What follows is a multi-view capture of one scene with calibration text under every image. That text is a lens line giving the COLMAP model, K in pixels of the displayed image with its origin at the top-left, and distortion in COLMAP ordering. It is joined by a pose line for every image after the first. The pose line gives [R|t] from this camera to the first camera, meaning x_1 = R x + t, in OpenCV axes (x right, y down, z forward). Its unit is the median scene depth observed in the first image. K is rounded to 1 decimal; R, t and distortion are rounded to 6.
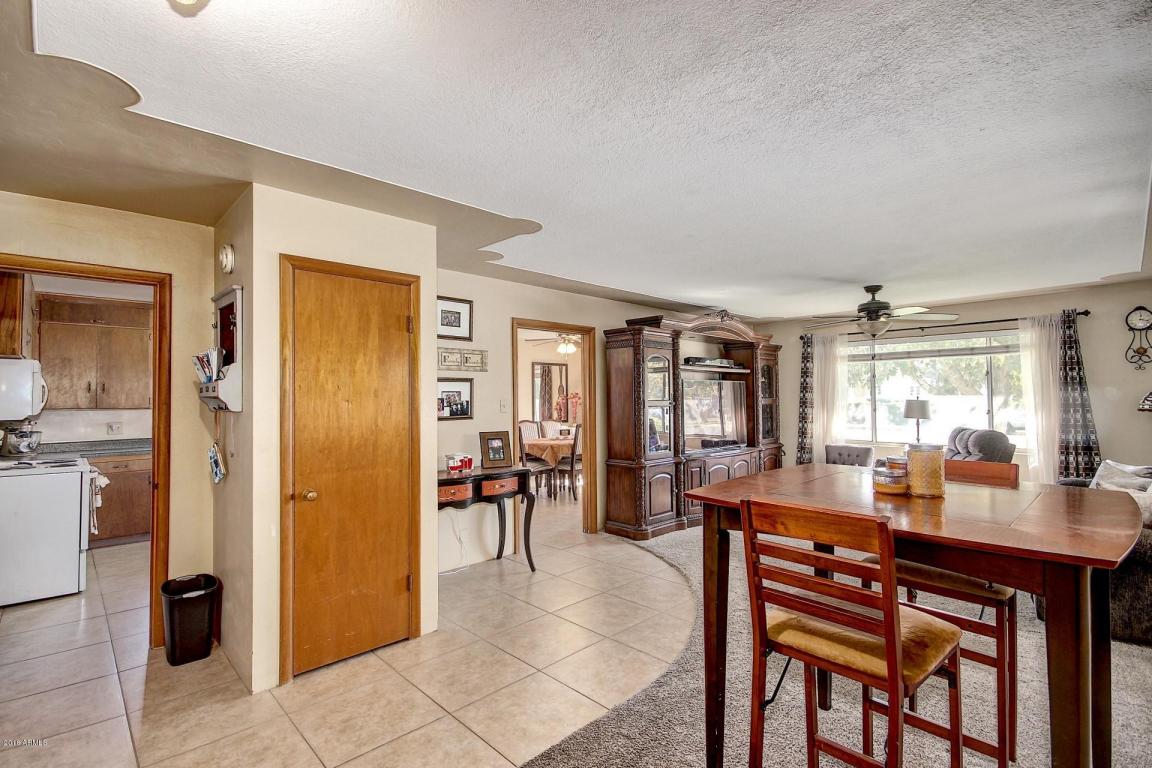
lens RADIAL K [[530.1, 0, 582.3], [0, 530.1, 385.0], [0, 0, 1]] dist [-0.001712, -0.001929]
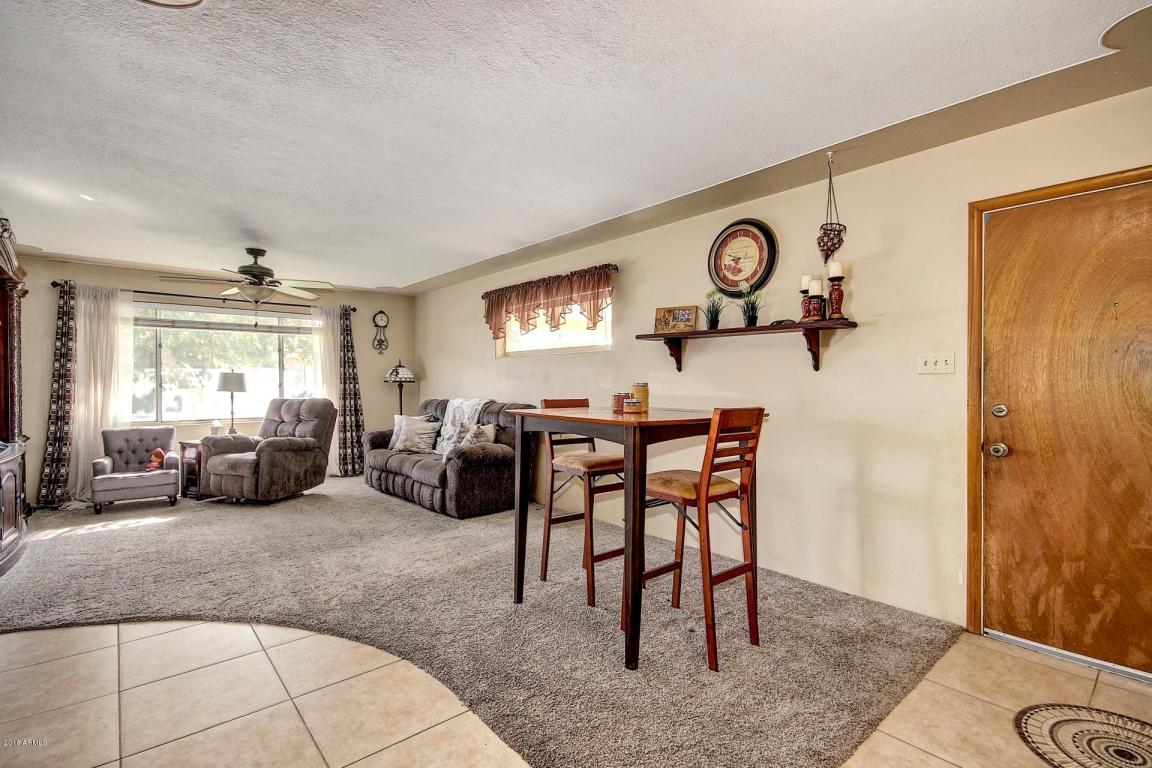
lens RADIAL K [[530.1, 0, 582.8], [0, 530.1, 383.3], [0, 0, 1]] dist [-0.001712, -0.001929]
pose [[0.040103, 0.005869, 0.999178, -0.330569], [-0.021209, 0.999762, -0.005021, 0.040511], [-0.998970, -0.020990, 0.040218, 0.333191]]
